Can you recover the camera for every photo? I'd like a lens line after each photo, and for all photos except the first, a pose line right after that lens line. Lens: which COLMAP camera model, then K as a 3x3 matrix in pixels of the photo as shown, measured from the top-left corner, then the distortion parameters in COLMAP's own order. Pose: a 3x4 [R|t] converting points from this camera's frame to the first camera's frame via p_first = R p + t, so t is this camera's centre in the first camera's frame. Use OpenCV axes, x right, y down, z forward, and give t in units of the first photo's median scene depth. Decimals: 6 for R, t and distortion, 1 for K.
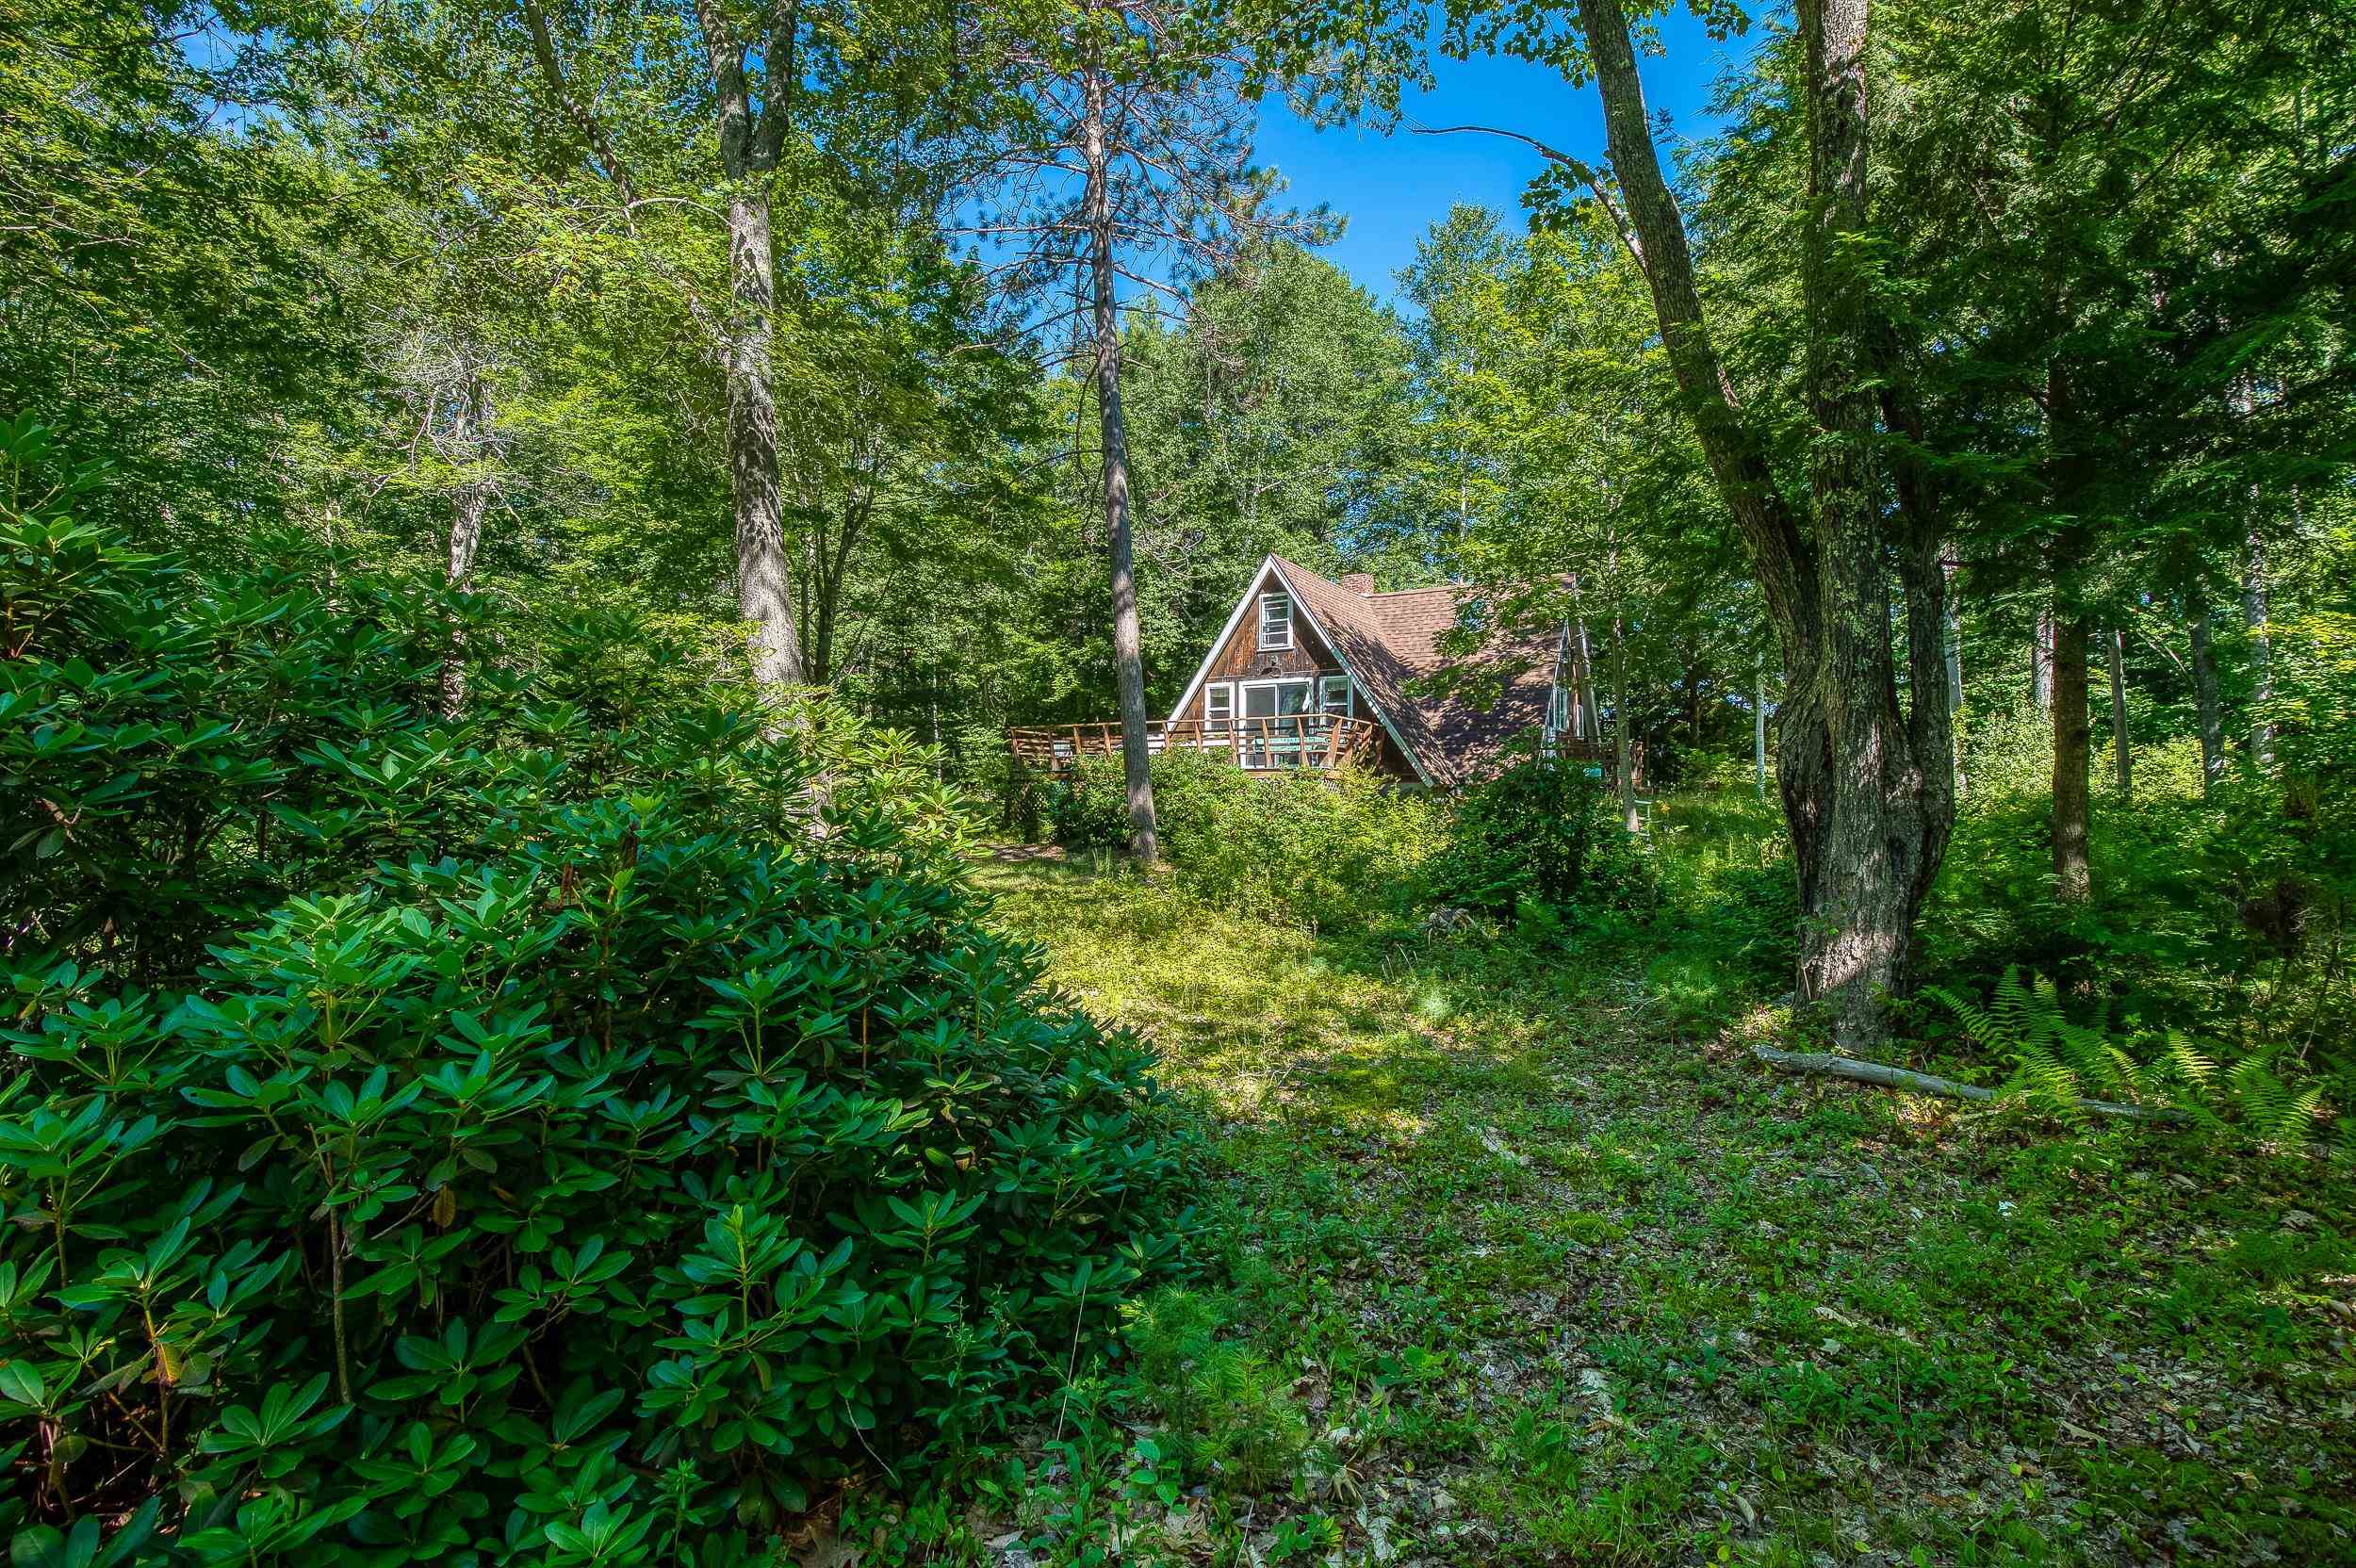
lens RADIAL K [[1084.4, 0, 1184.5], [0, 1084.4, 778.7], [0, 0, 1]] dist [-0.003309, -0.021979]
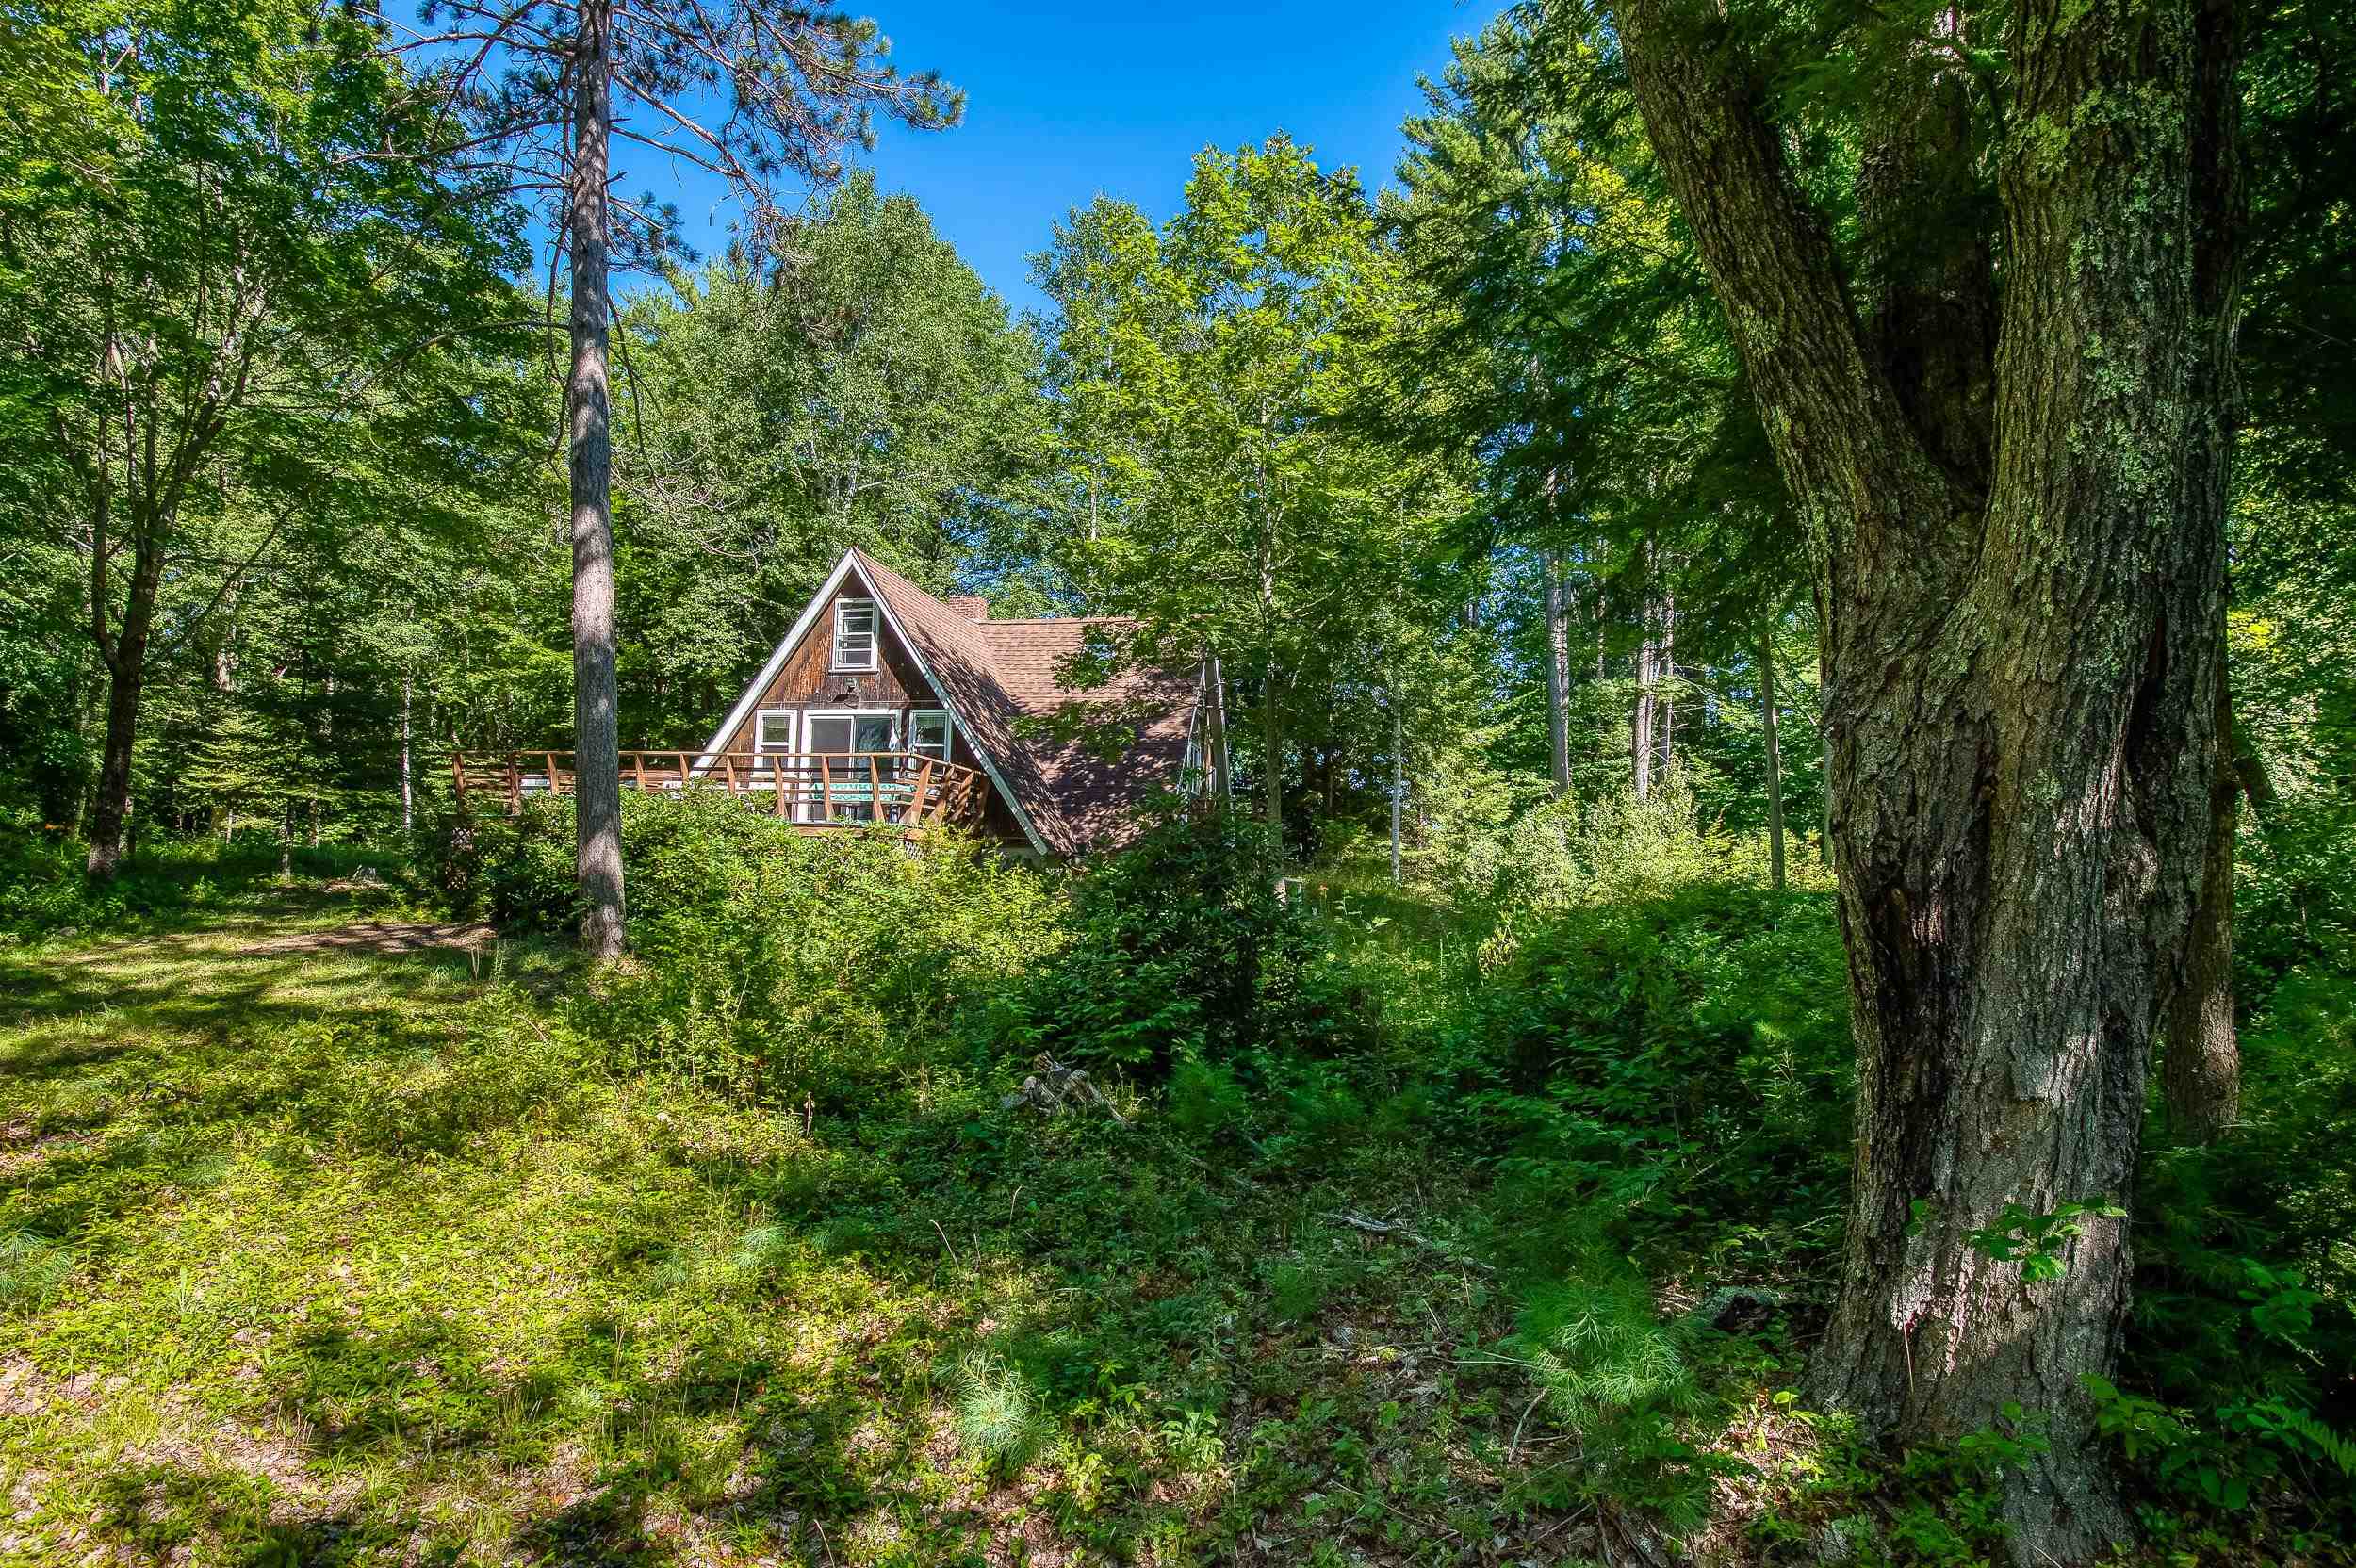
lens RADIAL K [[1070.7, 0, 1175.5], [0, 1070.7, 776.7], [0, 0, 1]] dist [-0.002377, -0.026469]
pose [[0.941992, 0.051353, 0.331684, 0.052434], [-0.030489, 0.997233, -0.067806, 0.001301], [-0.334248, 0.053760, 0.940951, 0.214385]]
